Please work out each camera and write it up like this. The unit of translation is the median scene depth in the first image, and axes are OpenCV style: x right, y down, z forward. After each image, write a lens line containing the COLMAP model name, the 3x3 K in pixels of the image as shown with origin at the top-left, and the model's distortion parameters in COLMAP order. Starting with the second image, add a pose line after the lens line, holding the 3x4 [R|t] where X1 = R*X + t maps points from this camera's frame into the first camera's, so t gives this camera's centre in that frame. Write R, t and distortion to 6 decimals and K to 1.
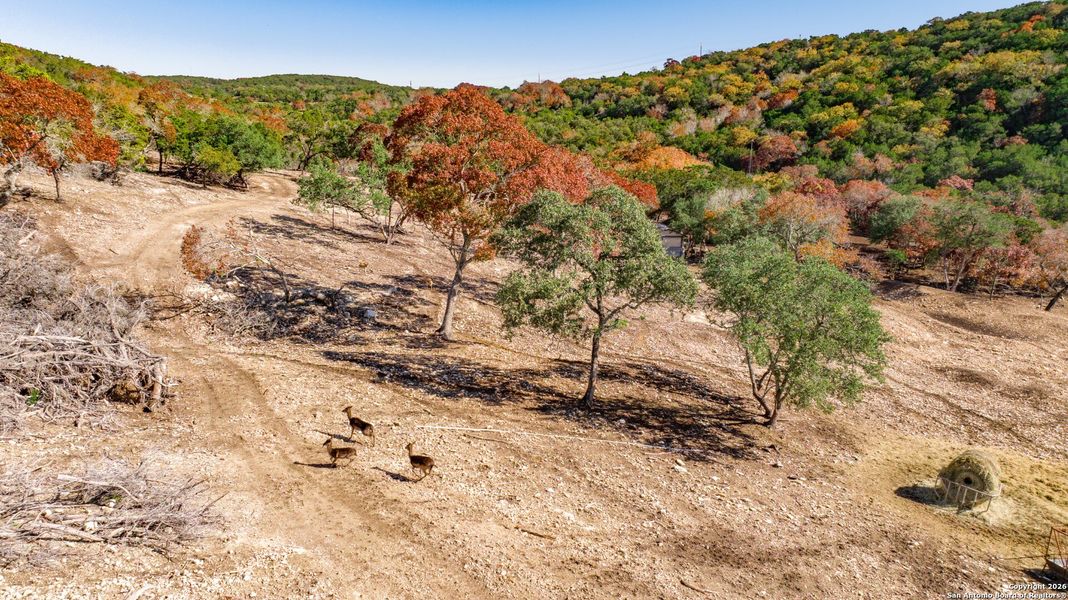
lens RADIAL K [[774.0, 0, 544.0], [0, 774.0, 301.1], [0, 0, 1]] dist [-0.032726, 0.021401]
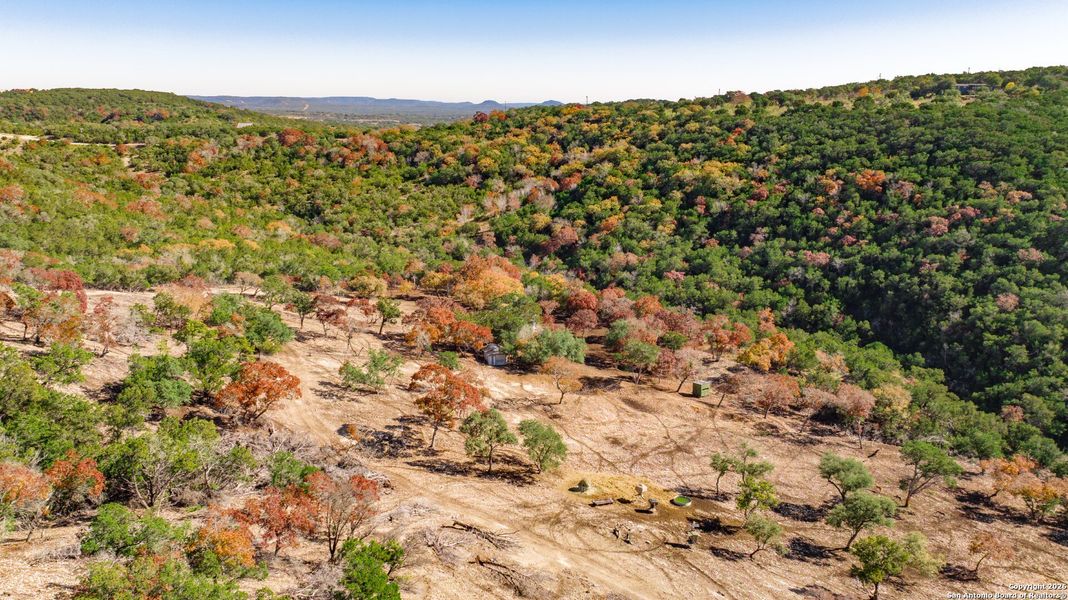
lens RADIAL K [[814.4, 0, 533.4], [0, 814.4, 305.5], [0, 0, 1]] dist [-0.037700, 0.041393]
pose [[0.973937, -0.052731, 0.220602, -0.081132], [0.048804, 0.998539, 0.023217, -0.108792], [-0.221504, -0.011845, 0.975087, -0.410537]]
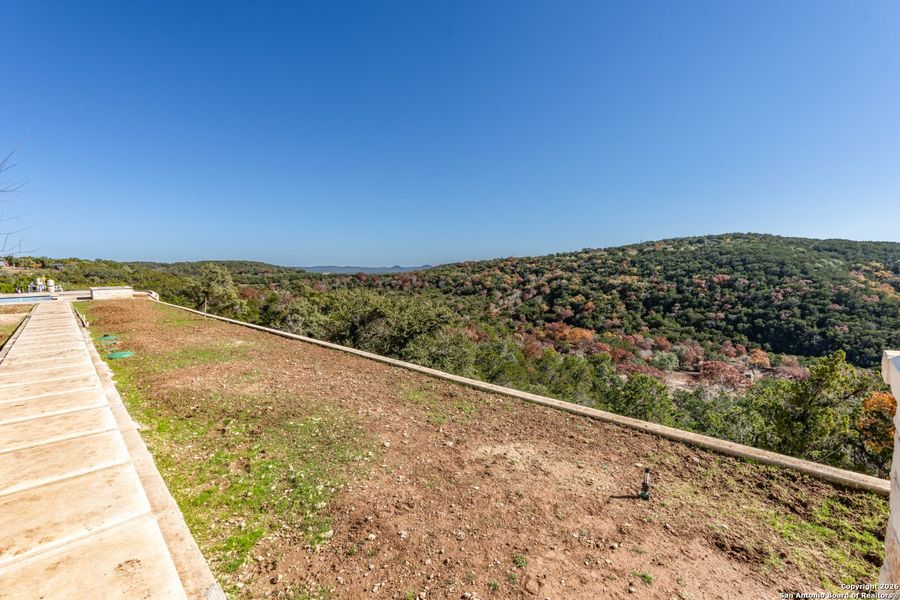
lens RADIAL K [[402.1, 0, 447.2], [0, 402.1, 300.2], [0, 0, 1]] dist [-0.004353, -0.000434]
pose [[0.945427, -0.051424, 0.321751, -0.550996], [0.097956, 0.986645, -0.130140, -0.099339], [-0.310762, 0.154556, 0.937838, -0.221275]]
